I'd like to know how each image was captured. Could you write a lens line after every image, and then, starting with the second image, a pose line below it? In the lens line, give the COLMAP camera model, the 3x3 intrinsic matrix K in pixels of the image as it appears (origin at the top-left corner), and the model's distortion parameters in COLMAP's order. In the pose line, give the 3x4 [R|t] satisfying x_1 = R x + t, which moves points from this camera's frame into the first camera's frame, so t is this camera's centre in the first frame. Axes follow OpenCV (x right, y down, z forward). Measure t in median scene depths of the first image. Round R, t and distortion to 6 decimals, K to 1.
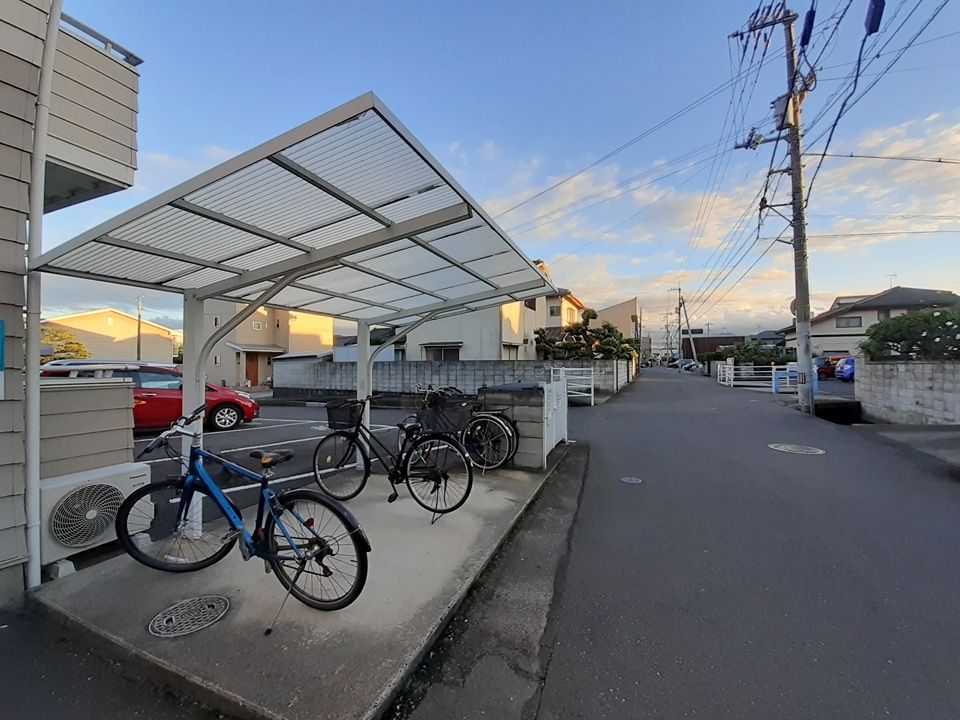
lens RADIAL K [[386.9, 0, 478.8], [0, 386.9, 362.5], [0, 0, 1]] dist [-0.008619, -0.002812]
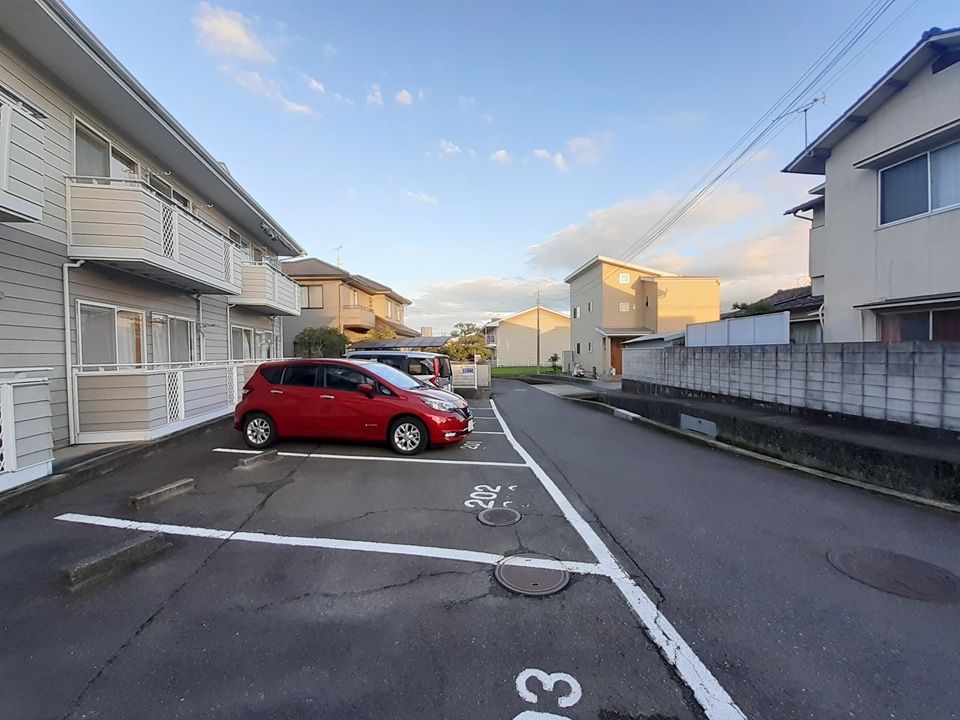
lens RADIAL K [[386.9, 0, 473.7], [0, 386.9, 362.1], [0, 0, 1]] dist [-0.008619, -0.002812]
pose [[0.539965, 0.017346, -0.841508, -0.014752], [0.016958, 0.999360, 0.031481, -0.002654], [0.841516, -0.031269, 0.539326, 0.362641]]
